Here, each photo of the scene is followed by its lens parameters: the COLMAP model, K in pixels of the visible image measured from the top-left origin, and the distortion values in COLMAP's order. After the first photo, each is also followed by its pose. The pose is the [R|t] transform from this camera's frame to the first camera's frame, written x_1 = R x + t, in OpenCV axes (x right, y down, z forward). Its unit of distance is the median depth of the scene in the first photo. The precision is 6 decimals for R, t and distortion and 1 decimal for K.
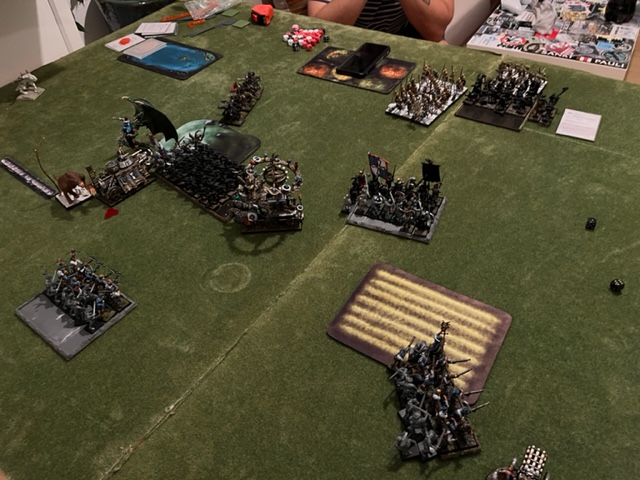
lens RADIAL K [[495.0, 0, 316.5], [0, 495.0, 243.6], [0, 0, 1]] dist [0.059183, -0.100665]
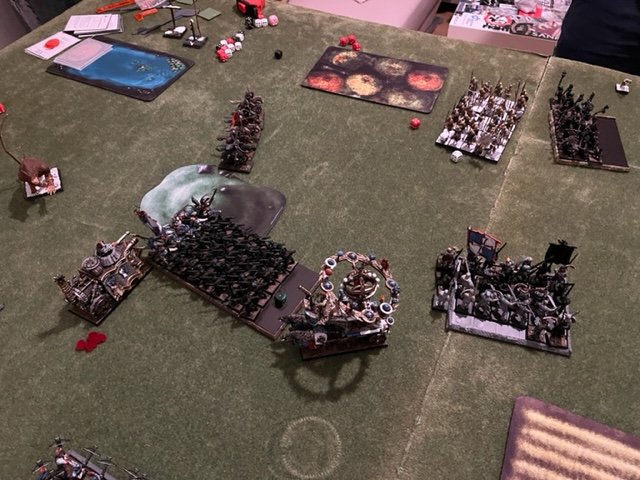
lens RADIAL K [[493.1, 0, 318.6], [0, 493.1, 242.3], [0, 0, 1]] dist [0.042246, -0.063990]
pose [[0.984956, -0.085319, 0.150276, -0.153301], [0.074546, 0.994323, 0.075931, -0.163314], [-0.155901, -0.063586, 0.985724, 0.229459]]
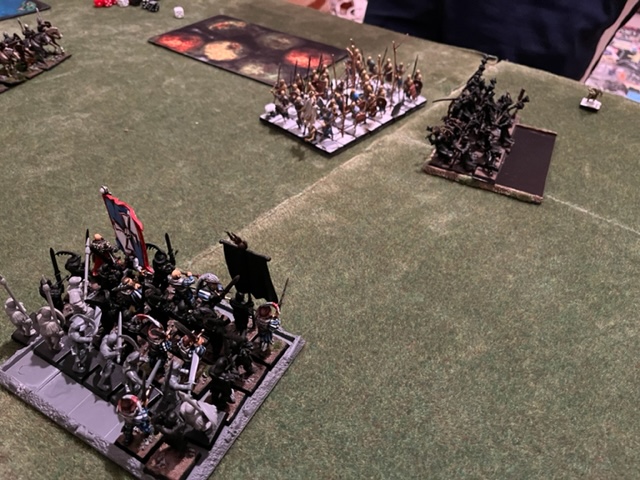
lens RADIAL K [[499.5, 0, 317.8], [0, 499.5, 239.4], [0, 0, 1]] dist [0.051185, -0.109830]
pose [[0.990896, 0.133125, 0.020085, 0.182011], [-0.130997, 0.987787, -0.084363, -0.096014], [-0.031070, 0.080964, 0.996233, 0.444833]]
